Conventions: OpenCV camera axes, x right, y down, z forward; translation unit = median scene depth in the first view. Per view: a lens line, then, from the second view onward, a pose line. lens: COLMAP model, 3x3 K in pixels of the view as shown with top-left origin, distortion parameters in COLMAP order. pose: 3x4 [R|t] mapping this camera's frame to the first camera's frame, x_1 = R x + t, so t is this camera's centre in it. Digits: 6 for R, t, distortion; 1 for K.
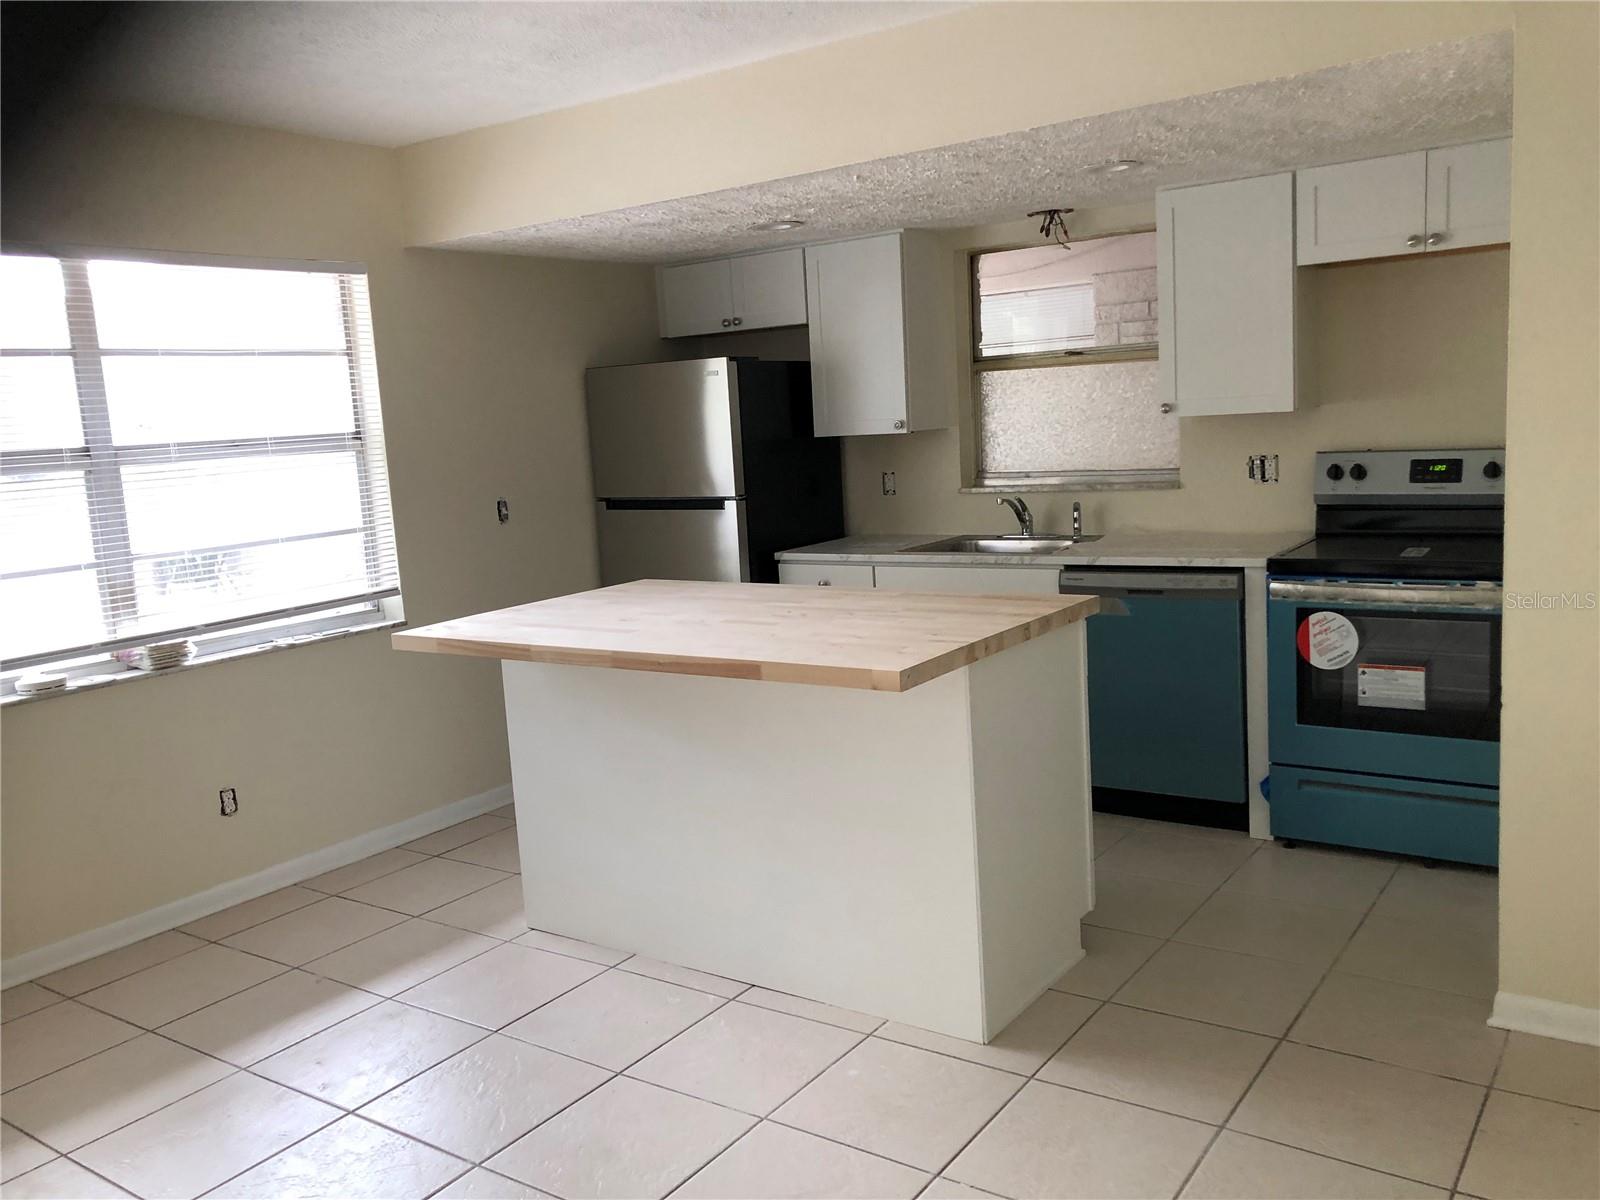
lens RADIAL K [[1322.4, 0, 796.5], [0, 1322.4, 607.0], [0, 0, 1]] dist [0.029908, -0.051985]
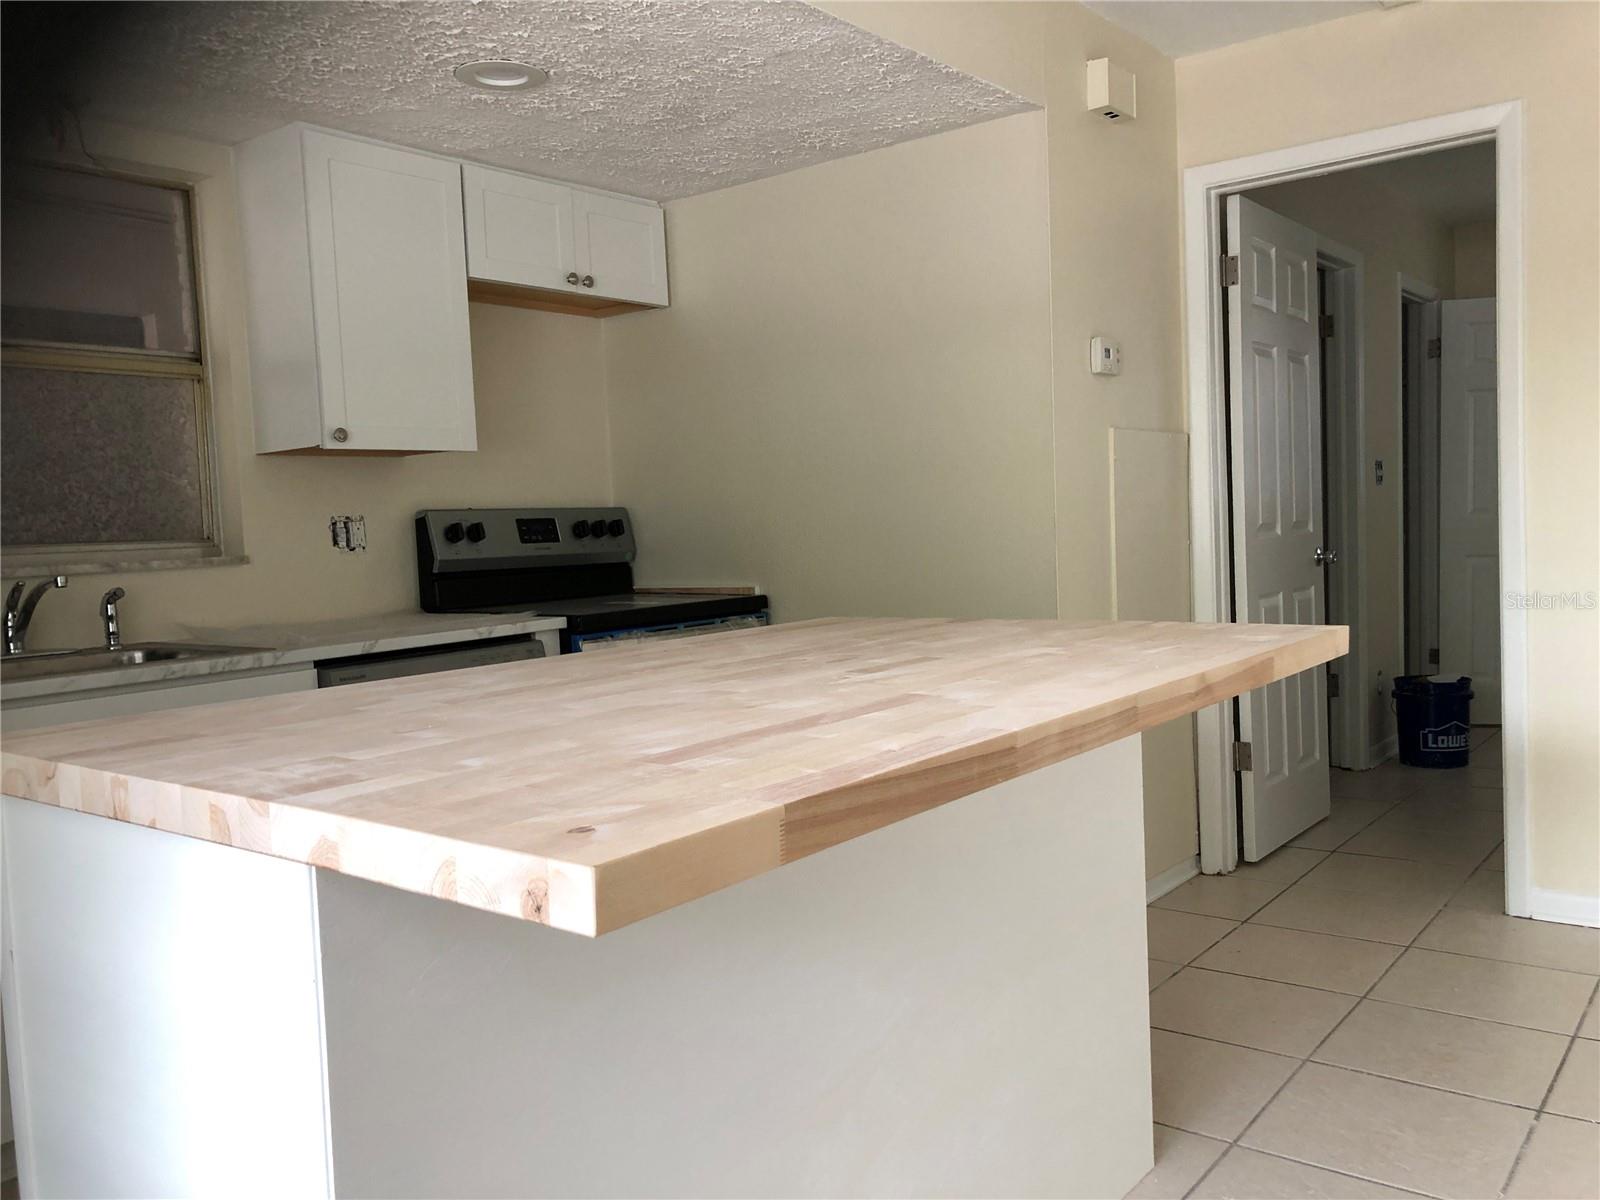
lens RADIAL K [[1322.4, 0, 815.2], [0, 1322.4, 600.4], [0, 0, 1]] dist [0.029908, -0.051985]
pose [[0.025561, 0.000179, 0.999673, -0.419136], [0.188780, 0.982007, -0.005003, -0.012639], [-0.981687, 0.188846, 0.025067, 0.755473]]
